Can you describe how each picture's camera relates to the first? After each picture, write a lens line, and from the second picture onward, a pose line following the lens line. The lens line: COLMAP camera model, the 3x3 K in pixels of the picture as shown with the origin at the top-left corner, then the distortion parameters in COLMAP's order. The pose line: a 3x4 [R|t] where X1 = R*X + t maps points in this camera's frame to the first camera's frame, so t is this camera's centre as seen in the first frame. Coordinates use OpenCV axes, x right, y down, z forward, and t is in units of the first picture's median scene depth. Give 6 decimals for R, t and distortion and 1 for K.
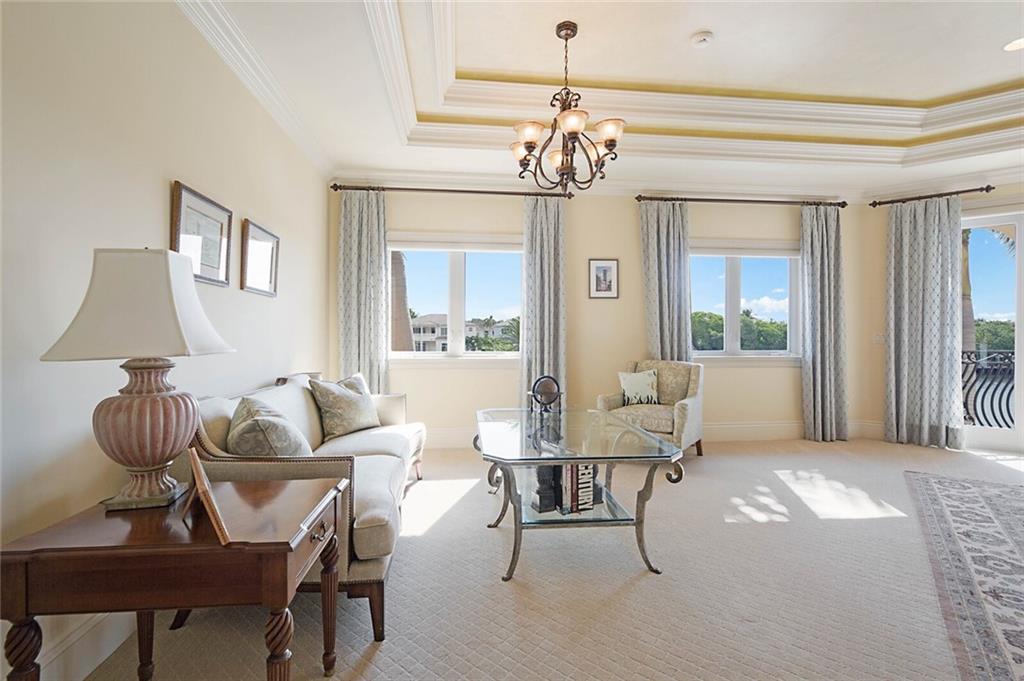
lens RADIAL K [[473.3, 0, 509.4], [0, 473.3, 336.5], [0, 0, 1]] dist [0.002217, -0.000126]
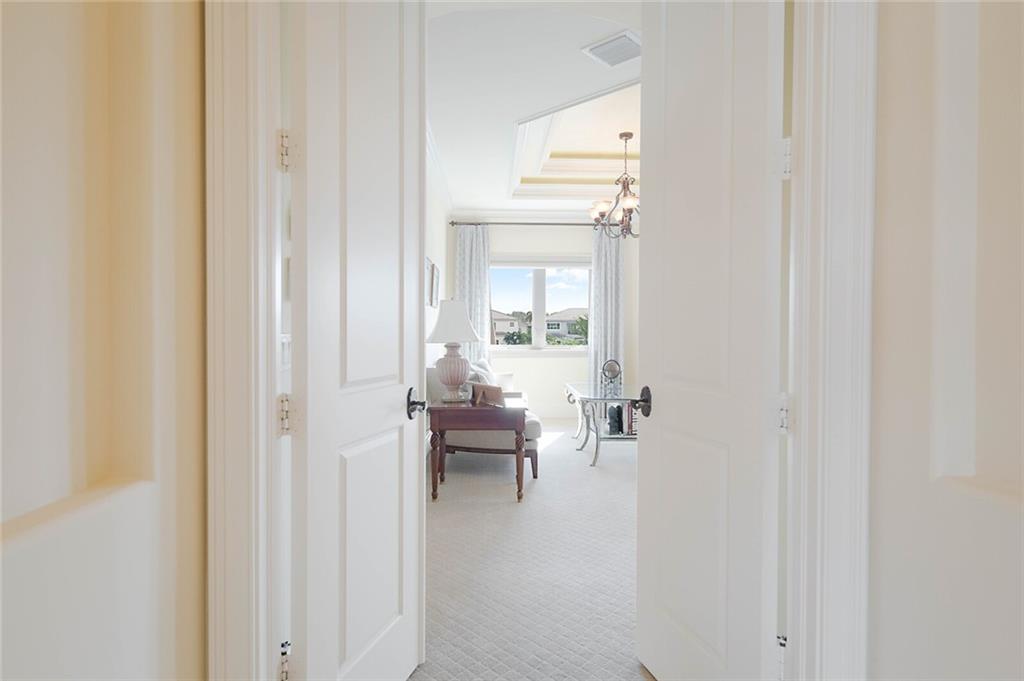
lens RADIAL K [[560.3, 0, 507.6], [0, 560.3, 335.1], [0, 0, 1]] dist [-0.002120, -0.000079]
pose [[0.996599, 0.002884, -0.082349, -0.078210], [-0.002489, 0.999985, 0.004899, -0.003109], [0.082362, -0.004677, 0.996591, -0.598284]]
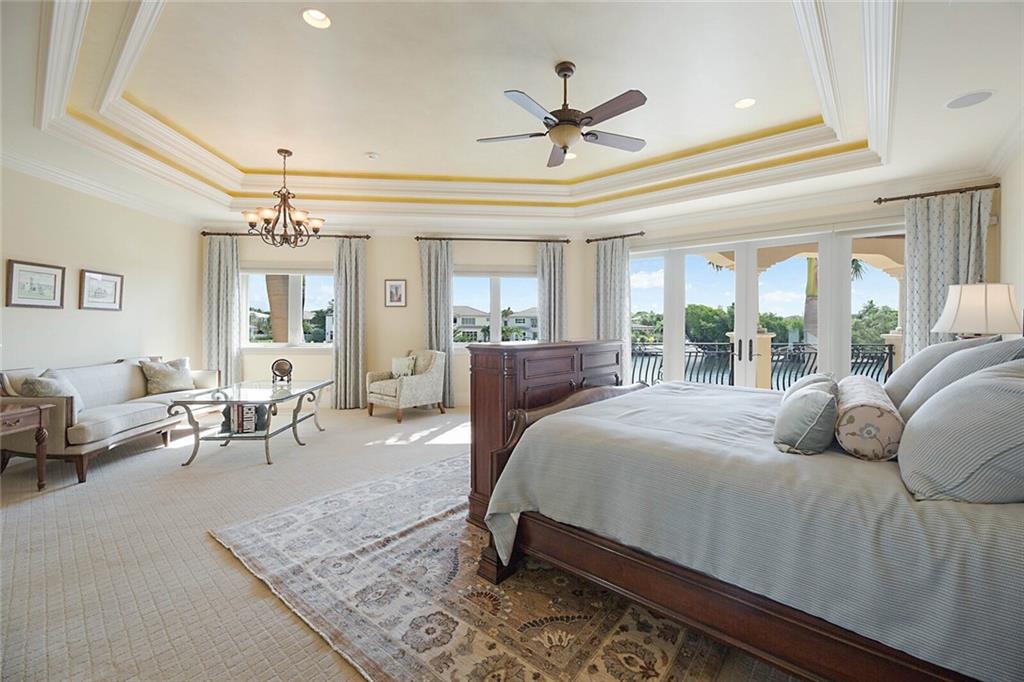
lens RADIAL K [[436.9, 0, 525.8], [0, 436.9, 325.0], [0, 0, 1]] dist [0.014023, -0.000525]
pose [[0.999179, 0.004484, -0.040271, 0.721714], [-0.004498, 0.999990, -0.000254, -0.029076], [0.040269, 0.000435, 0.999189, -0.362275]]
